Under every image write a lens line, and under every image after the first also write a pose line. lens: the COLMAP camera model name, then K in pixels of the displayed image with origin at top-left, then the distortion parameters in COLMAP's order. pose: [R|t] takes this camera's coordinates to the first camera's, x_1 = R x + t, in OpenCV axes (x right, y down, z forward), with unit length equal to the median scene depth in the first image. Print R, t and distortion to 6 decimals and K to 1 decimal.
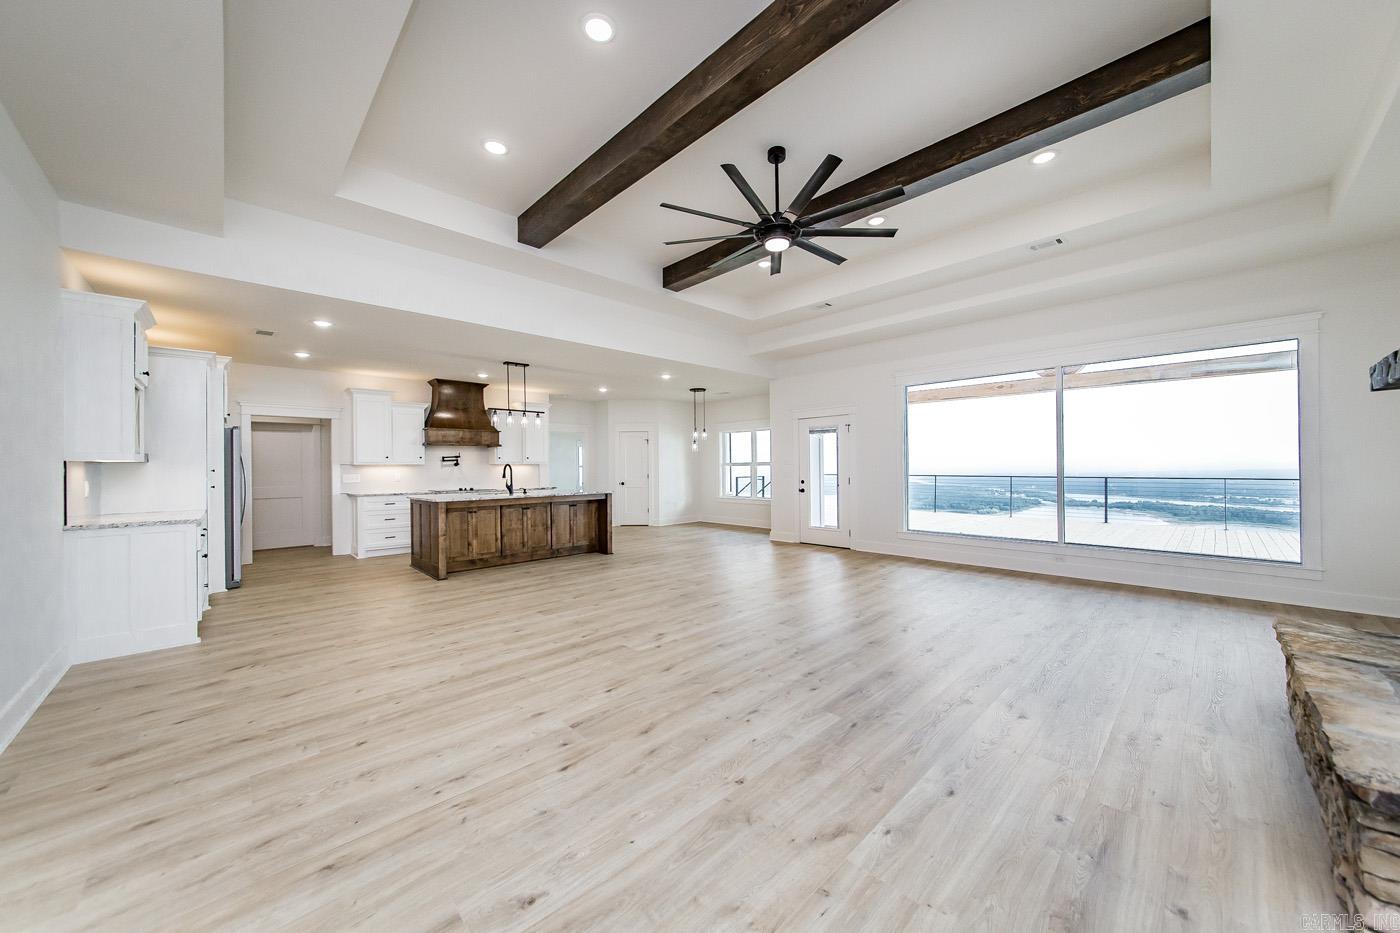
lens RADIAL K [[504.9, 0, 709.6], [0, 504.9, 458.1], [0, 0, 1]] dist [-0.007011, 0.000451]
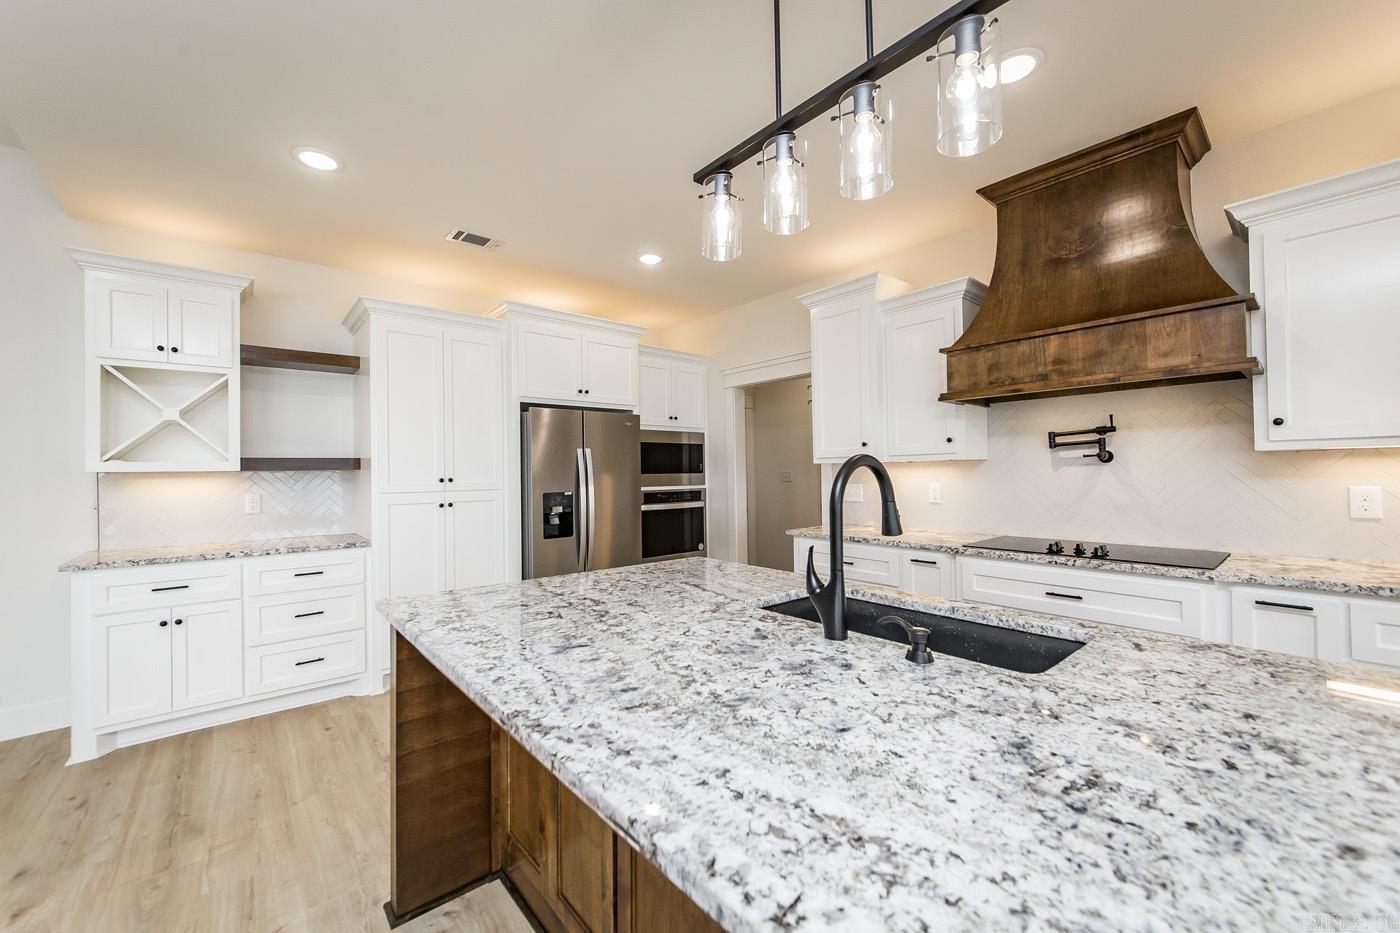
lens RADIAL K [[546.6, 0, 704.9], [0, 546.6, 468.7], [0, 0, 1]] dist [-0.006728, 0.000990]
pose [[-0.065498, 0.005612, -0.997837, -0.313126], [0.033123, 0.999445, 0.003447, 0.019449], [0.997303, -0.032826, -0.065647, 1.413997]]
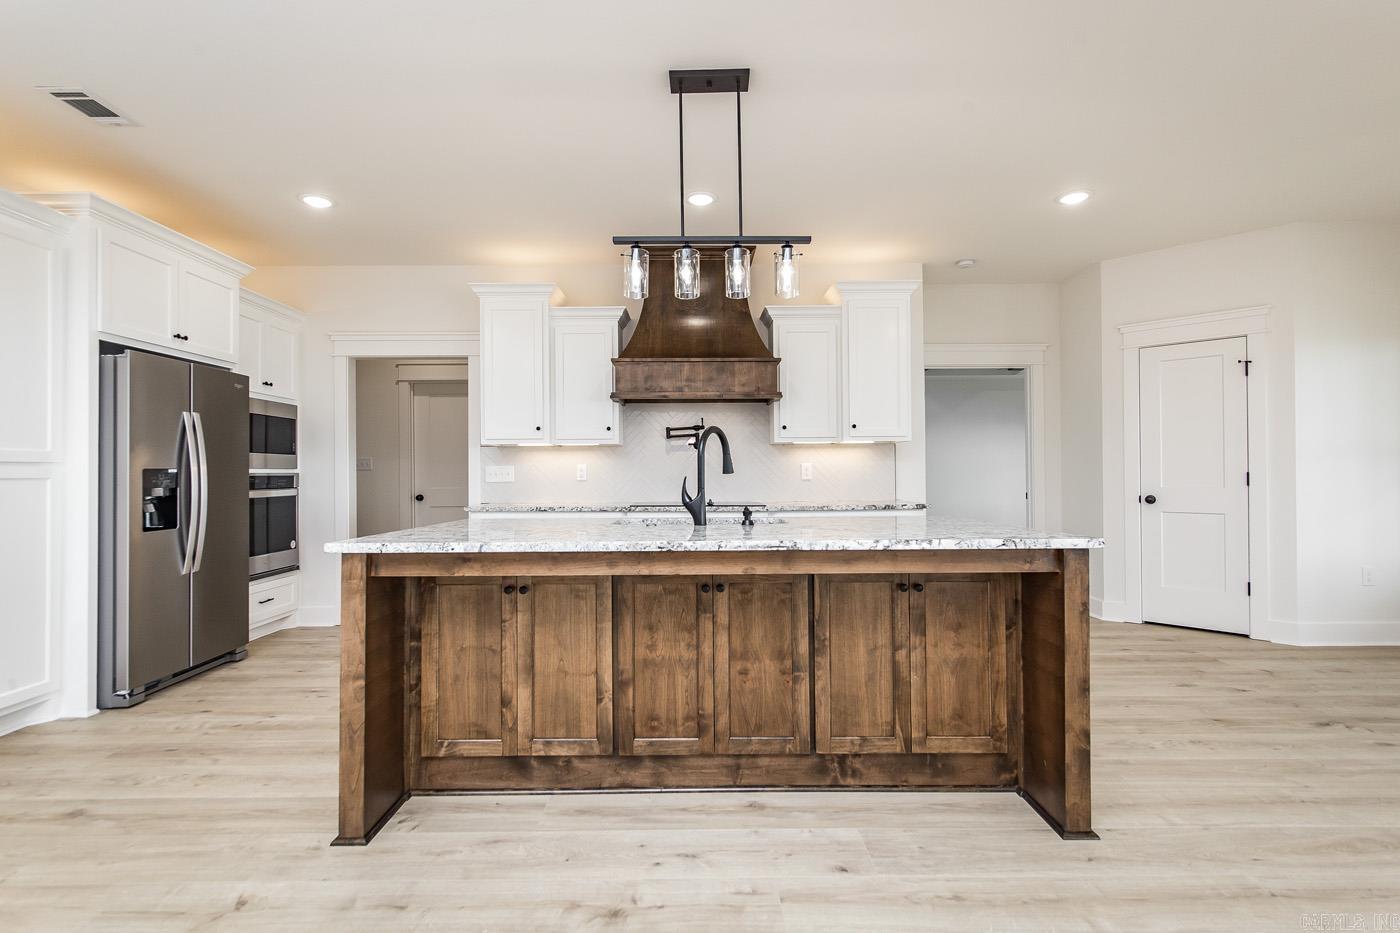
lens RADIAL K [[657.9, 0, 696.8], [0, 657.9, 471.0], [0, 0, 1]] dist [-0.001422, 0.000186]
pose [[0.713862, 0.004700, -0.700271, -0.178809], [0.010629, 0.999790, 0.017545, 0.045000], [0.700206, -0.019968, 0.713662, 1.051175]]
